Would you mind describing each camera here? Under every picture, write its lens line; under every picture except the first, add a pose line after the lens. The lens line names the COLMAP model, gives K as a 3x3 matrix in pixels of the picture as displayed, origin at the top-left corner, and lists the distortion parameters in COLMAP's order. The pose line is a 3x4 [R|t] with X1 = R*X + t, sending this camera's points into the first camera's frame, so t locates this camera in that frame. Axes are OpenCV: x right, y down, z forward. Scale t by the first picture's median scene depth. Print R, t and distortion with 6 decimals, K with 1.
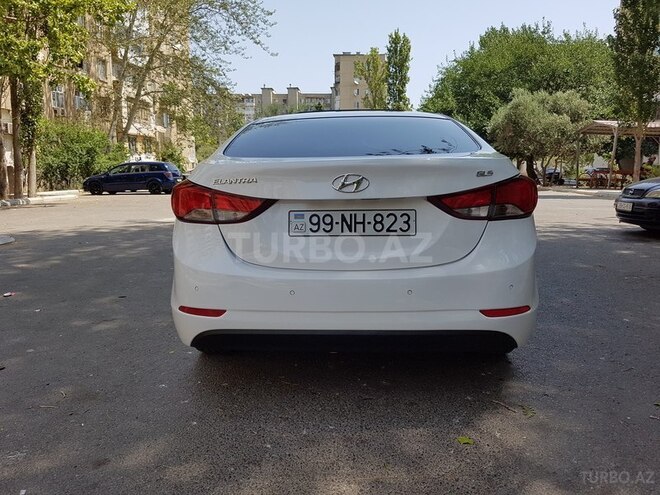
lens RADIAL K [[536.3, 0, 330.0], [0, 536.3, 247.5], [0, 0, 1]] dist [0.076078, -0.138280]
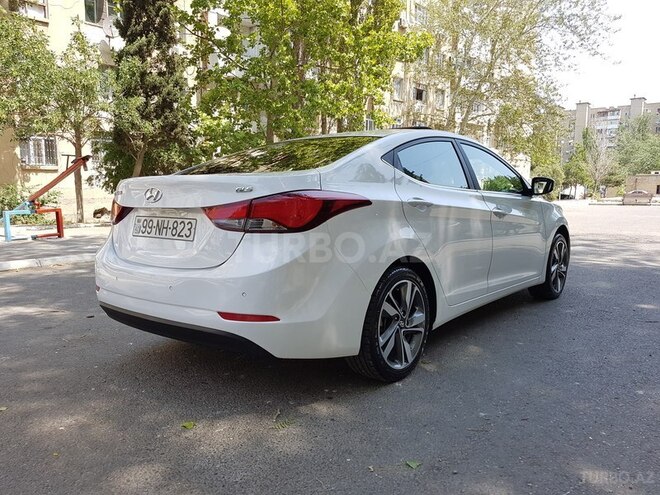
lens RADIAL K [[531.3, 0, 331.7], [0, 531.3, 229.2], [0, 0, 1]] dist [0.077085, -0.003463]
pose [[0.812039, 0.054823, -0.581022, 1.047867], [-0.095053, 0.994708, -0.038991, -0.030498], [0.575810, 0.086890, 0.812953, 0.218624]]
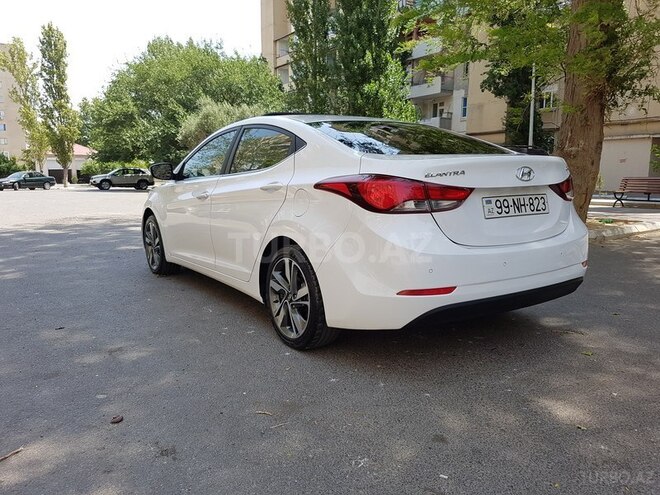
lens RADIAL K [[536.3, 0, 330.0], [0, 536.3, 247.5], [0, 0, 1]] dist [0.076078, -0.138280]
pose [[0.797472, -0.082816, 0.597645, -1.062765], [0.090883, 0.995721, 0.016708, -0.008311], [-0.596472, 0.040992, 0.801587, 0.237347]]
